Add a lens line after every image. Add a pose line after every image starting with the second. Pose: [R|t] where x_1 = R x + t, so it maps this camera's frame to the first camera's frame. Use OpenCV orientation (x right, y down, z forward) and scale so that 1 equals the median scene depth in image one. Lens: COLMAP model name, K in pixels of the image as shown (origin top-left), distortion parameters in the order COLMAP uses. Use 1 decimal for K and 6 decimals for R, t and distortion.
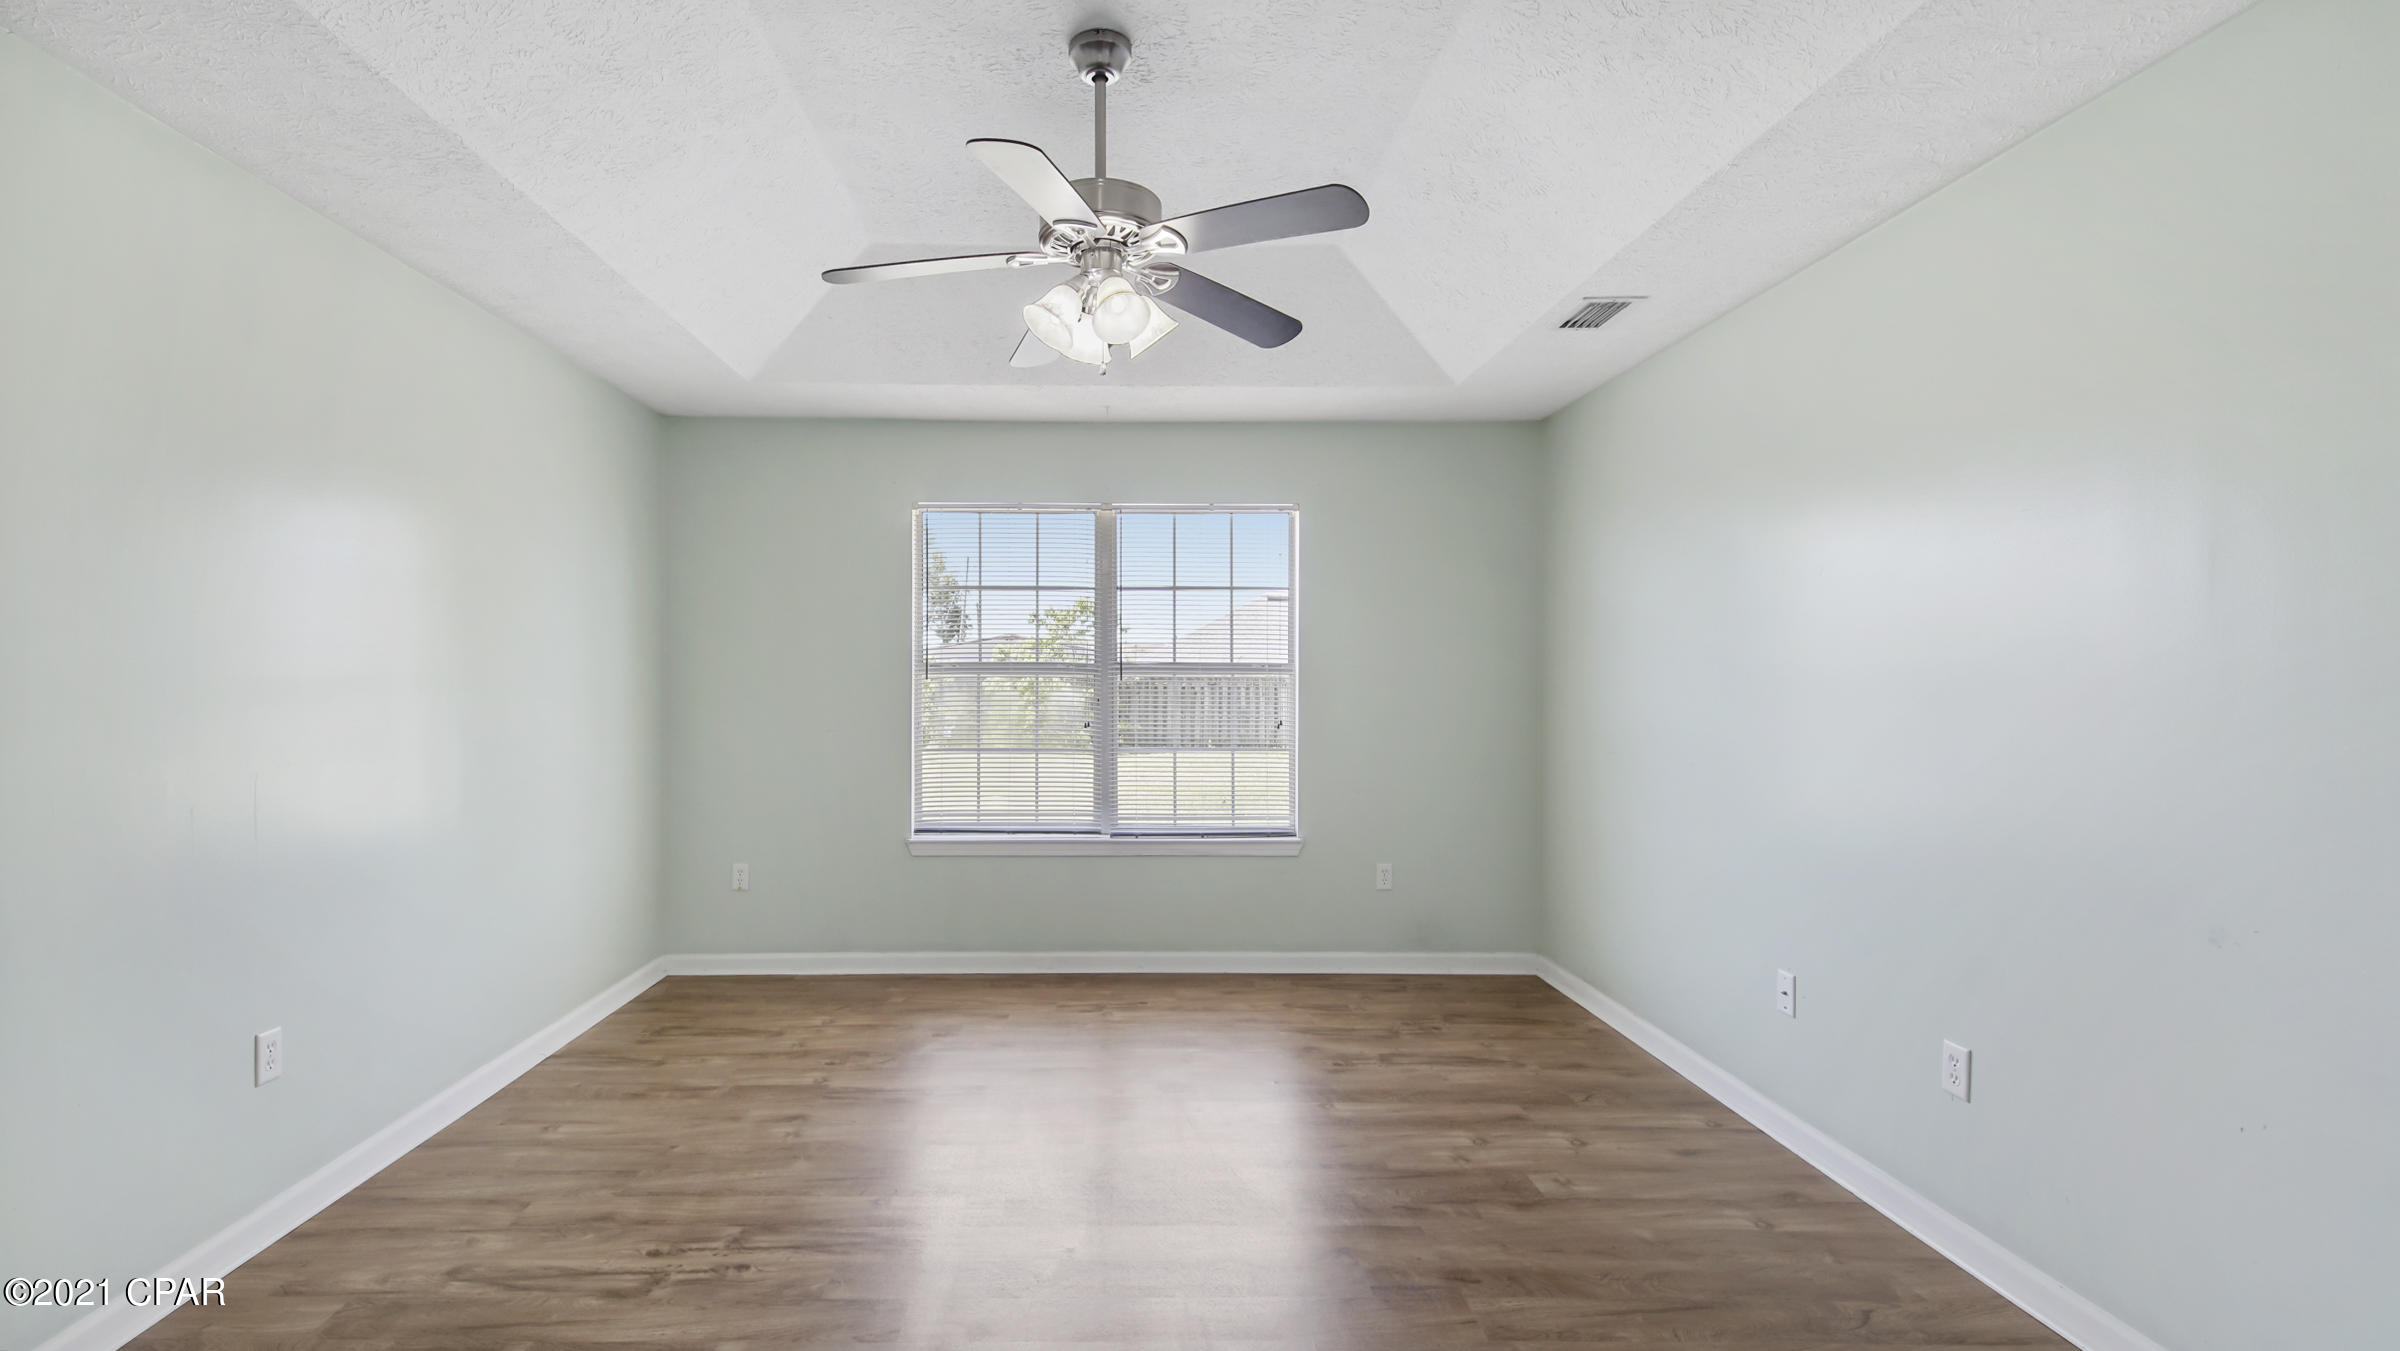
lens RADIAL K [[1002.9, 0, 1200.0], [0, 1002.9, 675.5], [0, 0, 1]] dist [0.001072, 0.000039]
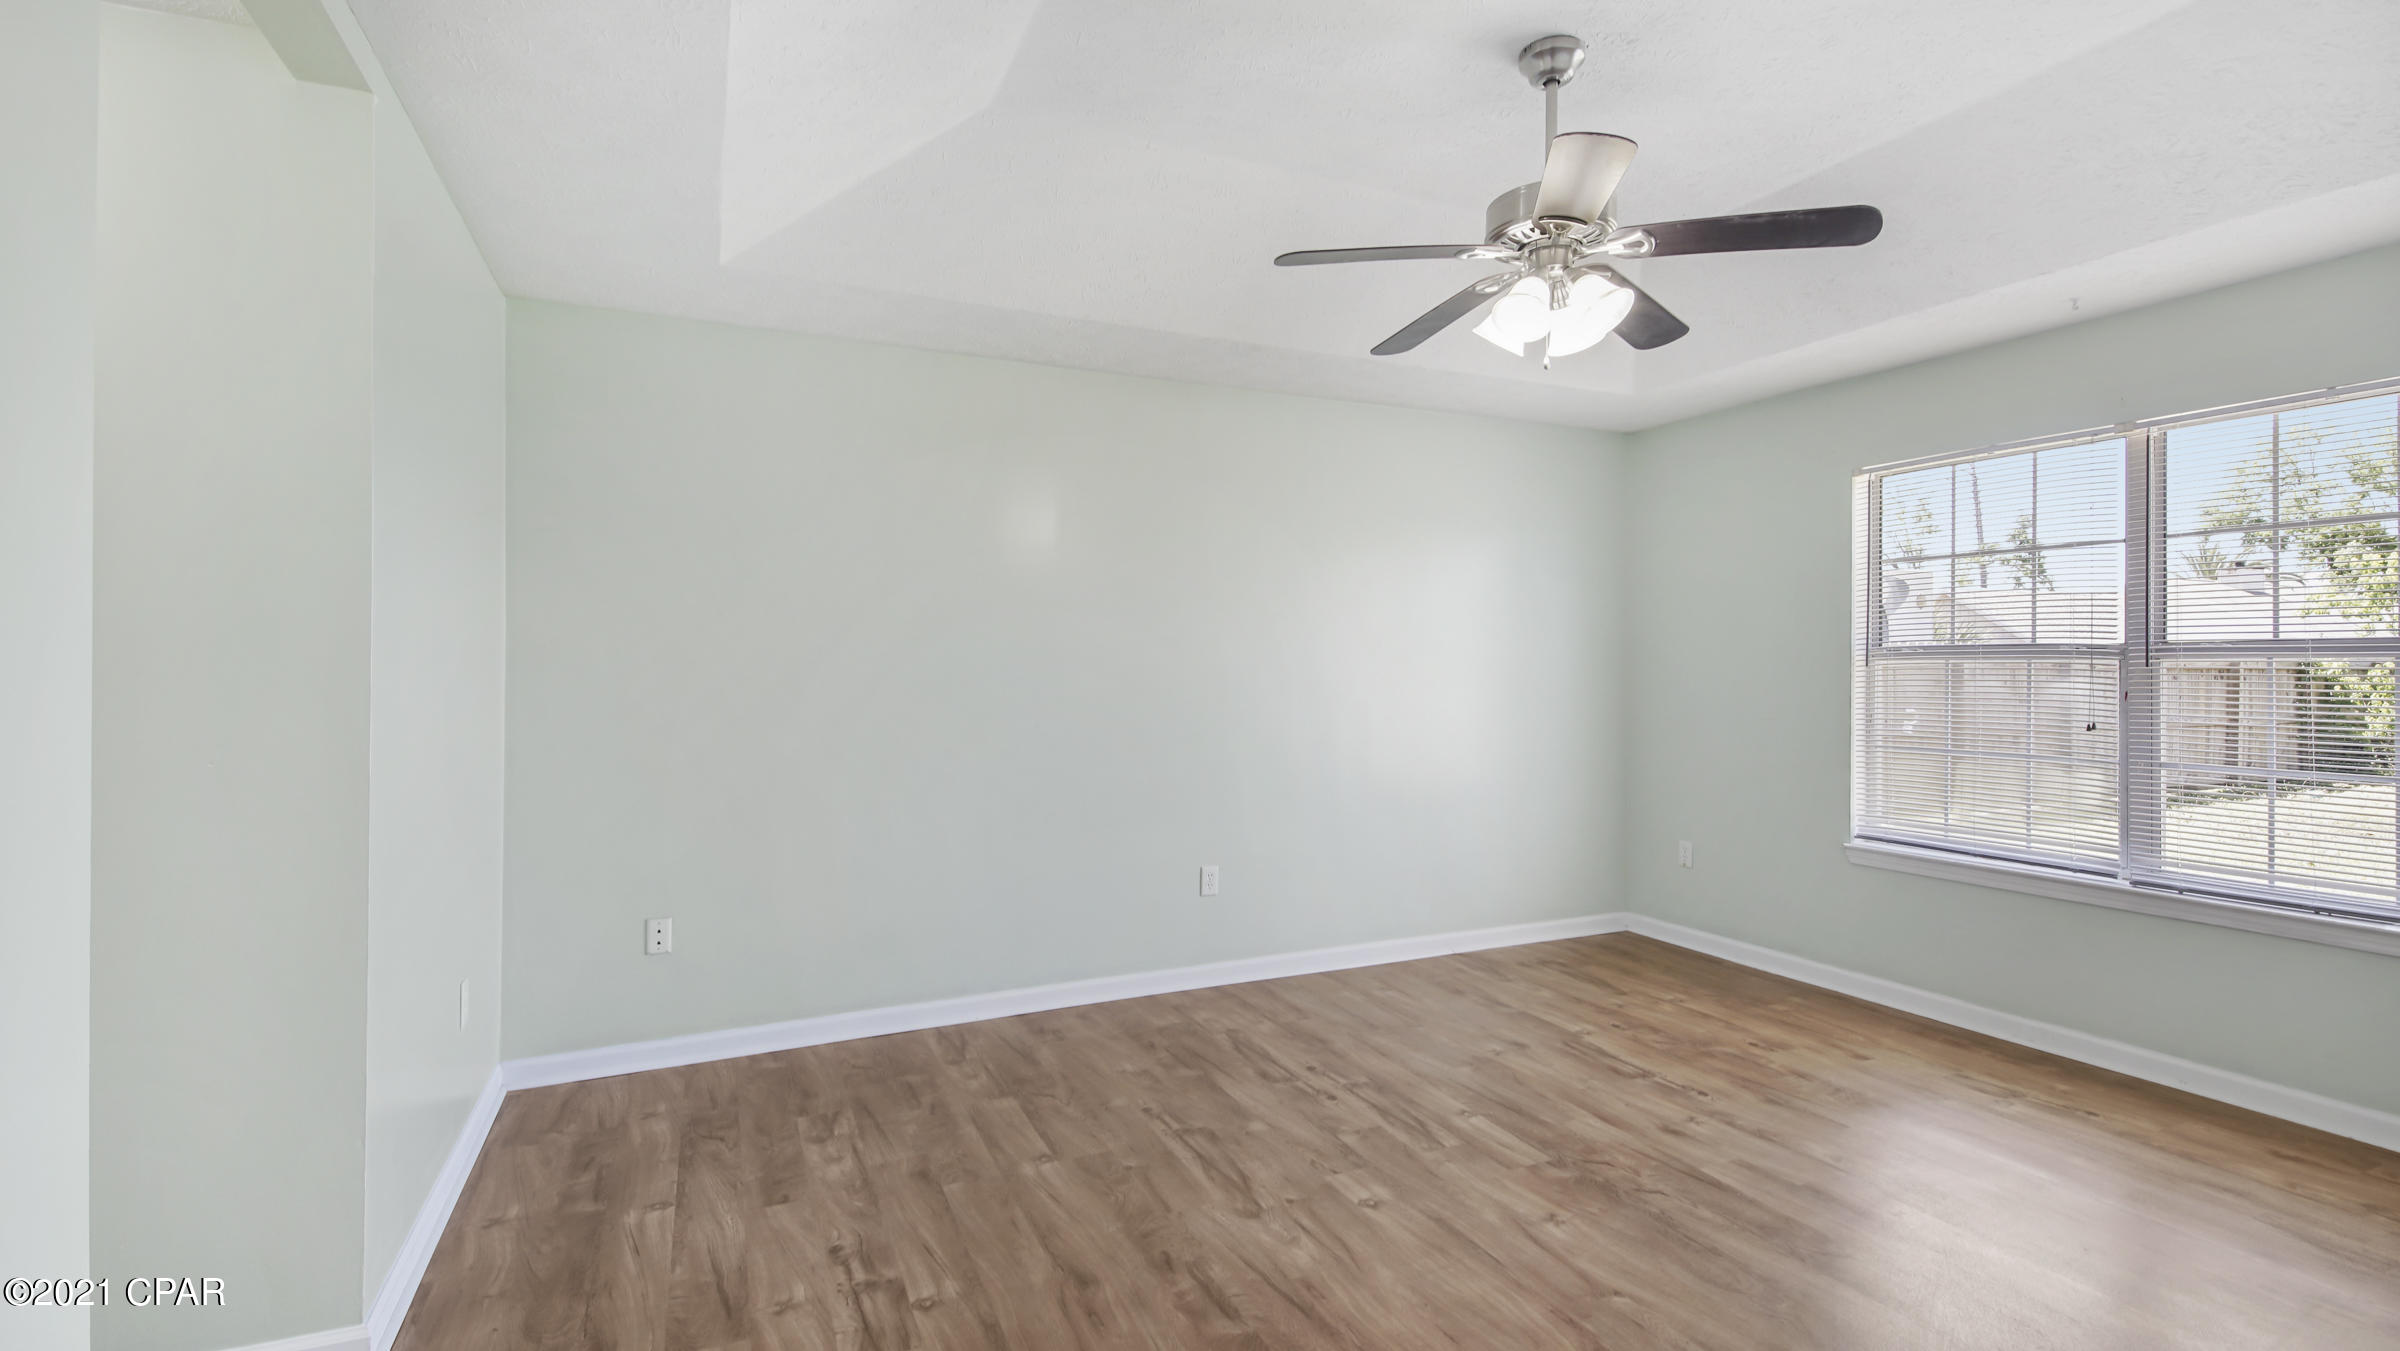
lens RADIAL K [[1002.9, 0, 1200.0], [0, 1002.9, 675.5], [0, 0, 1]] dist [0.001072, 0.000039]
pose [[0.414473, 0.002599, -0.910058, 0.287346], [0.010888, 0.999910, 0.007814, -0.001402], [0.909997, -0.013147, 0.414407, 0.100635]]
